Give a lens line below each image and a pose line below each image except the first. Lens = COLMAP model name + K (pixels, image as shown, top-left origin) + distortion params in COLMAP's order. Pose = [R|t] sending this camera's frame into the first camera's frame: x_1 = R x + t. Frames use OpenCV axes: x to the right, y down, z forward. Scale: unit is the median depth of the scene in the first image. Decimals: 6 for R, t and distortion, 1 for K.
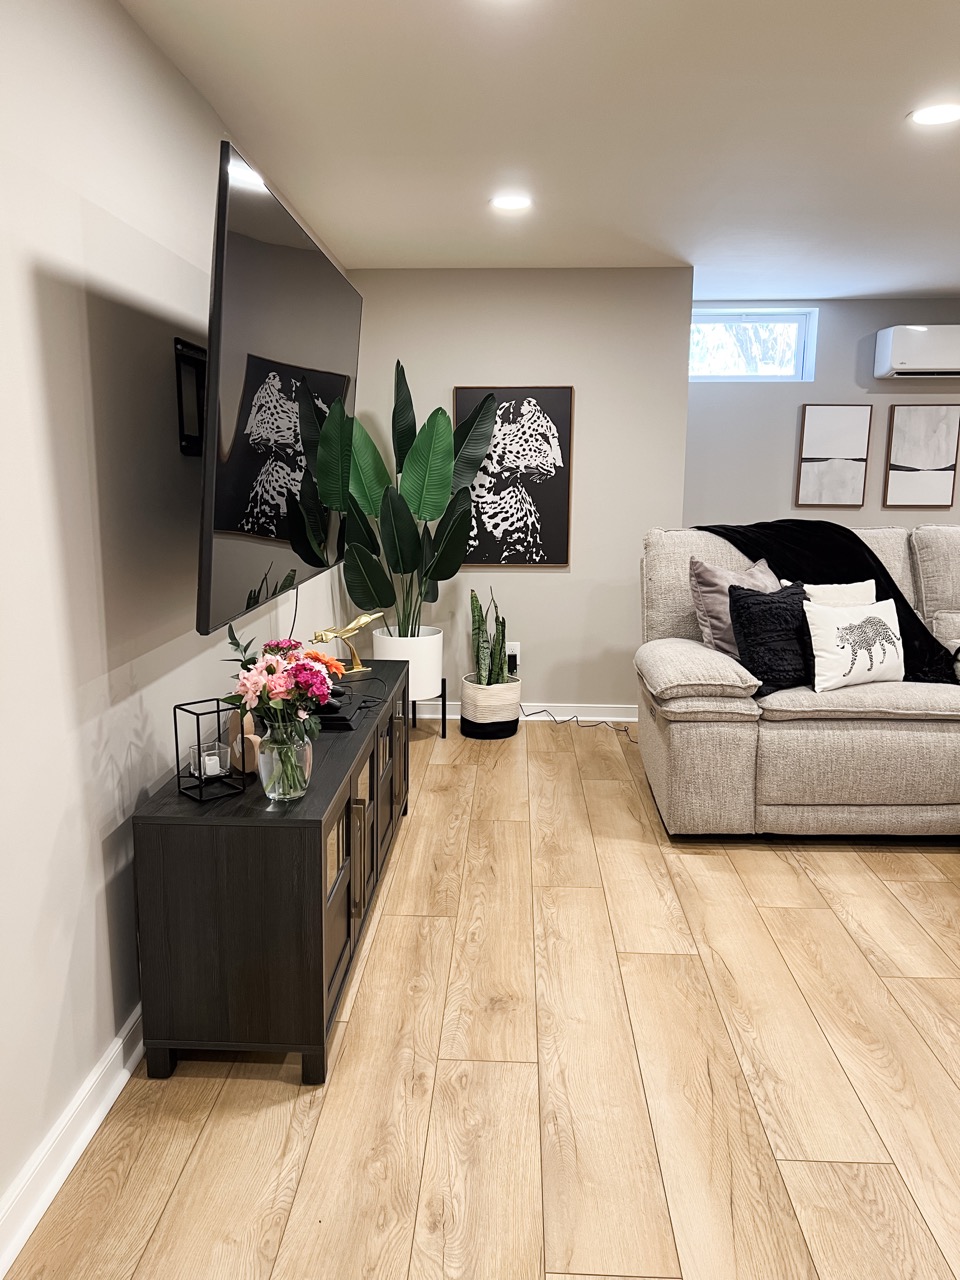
lens RADIAL K [[971.7, 0, 499.6], [0, 971.7, 700.9], [0, 0, 1]] dist [0.045903, -0.048151]
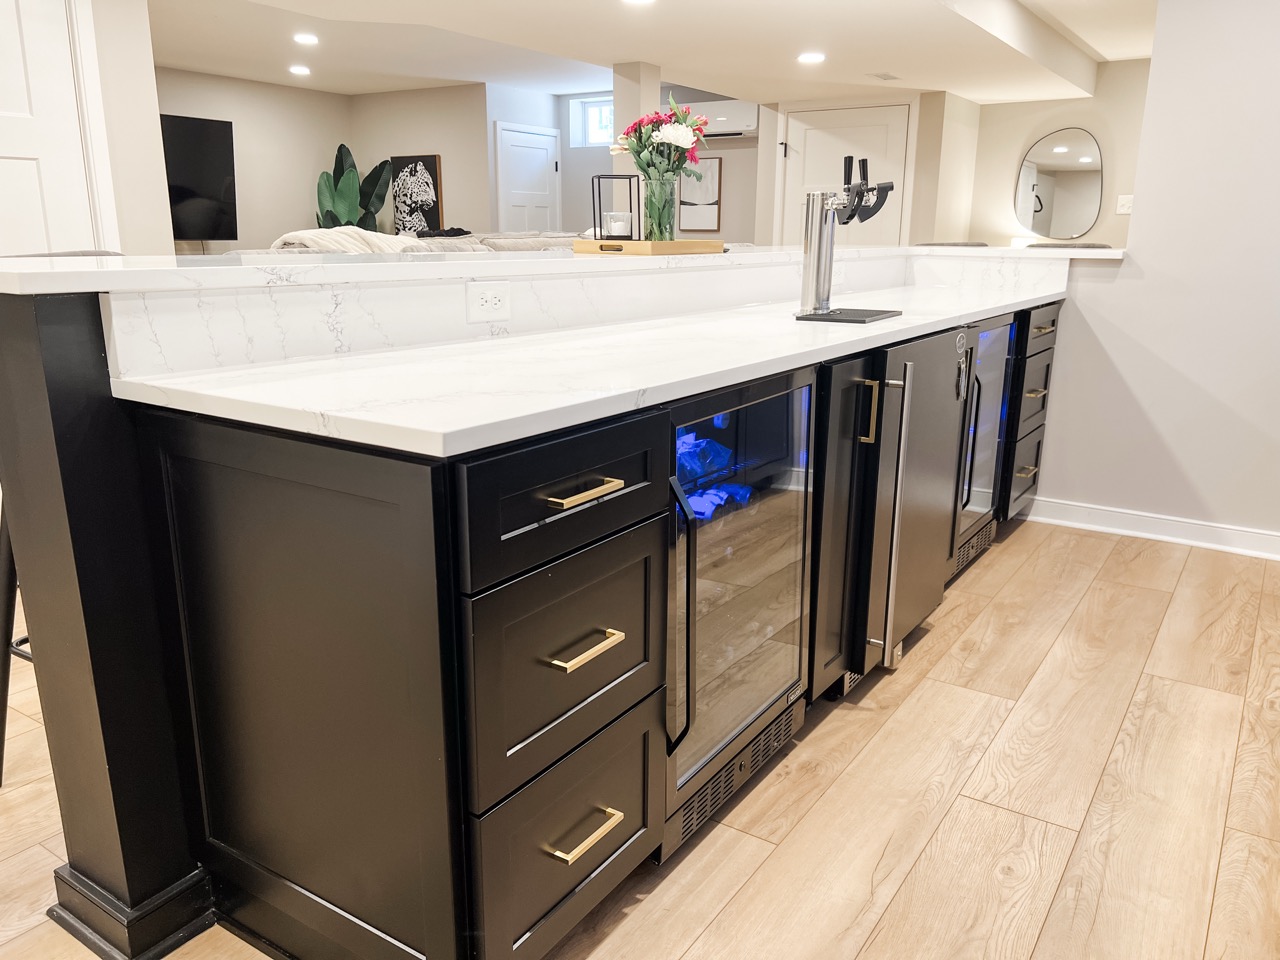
lens RADIAL K [[971.7, 0, 643.6], [0, 971.7, 481.1], [0, 0, 1]] dist [0.045903, -0.048151]
pose [[0.869868, 0.118650, -0.478802, 1.837249], [-0.092287, 0.992647, 0.078321, 0.130241], [0.484574, -0.023942, 0.874422, -0.538611]]
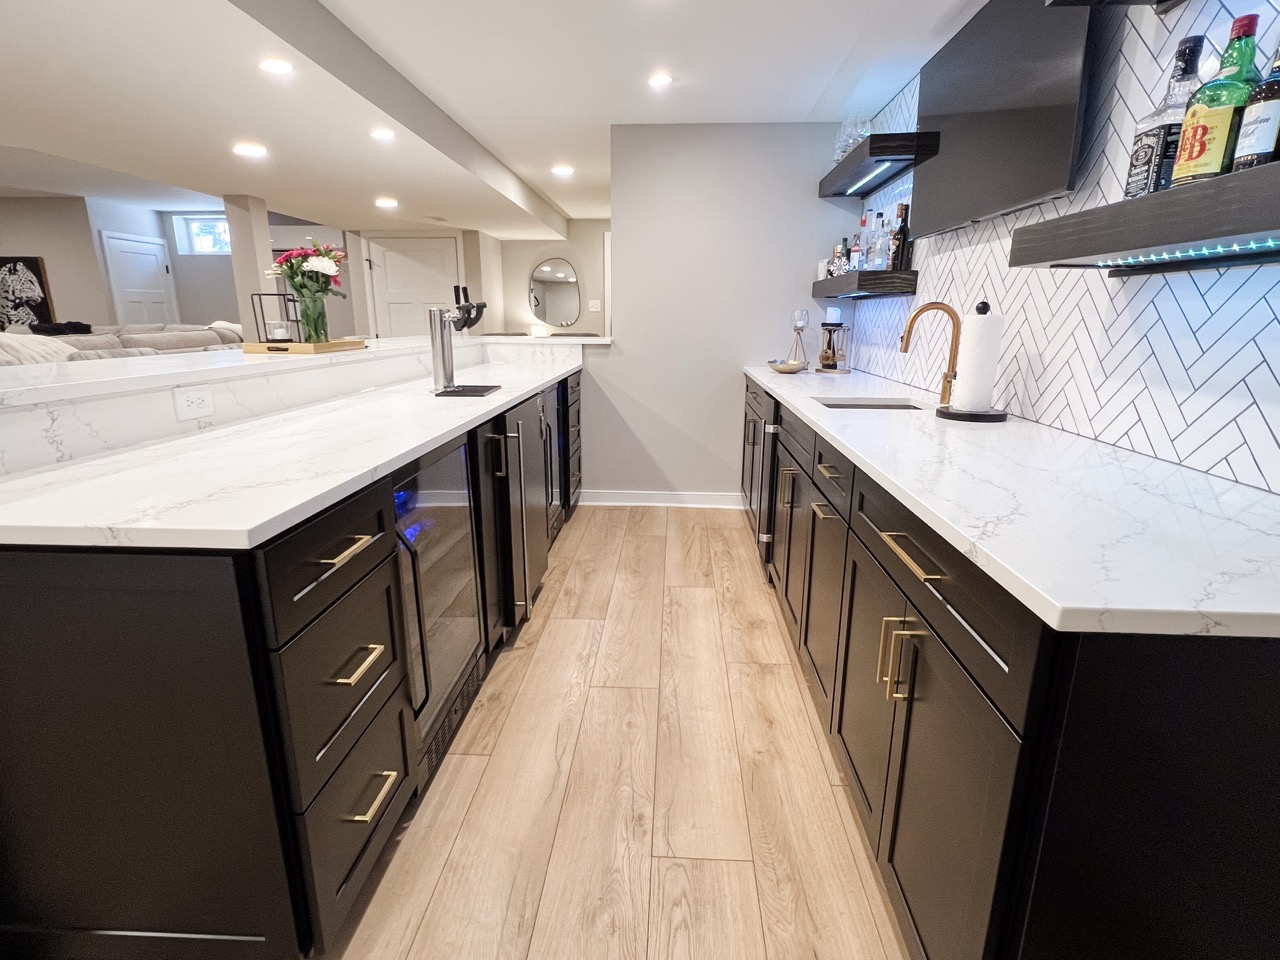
lens RADIAL K [[656.5, 0, 637.5], [0, 656.5, 486.1], [0, 0, 1]] dist [0.002728, 0.000602]
pose [[0.999848, -0.012384, 0.012265, 1.788057], [0.011612, 0.998062, 0.061134, 0.114748], [-0.012998, -0.060982, 0.998054, -0.559262]]
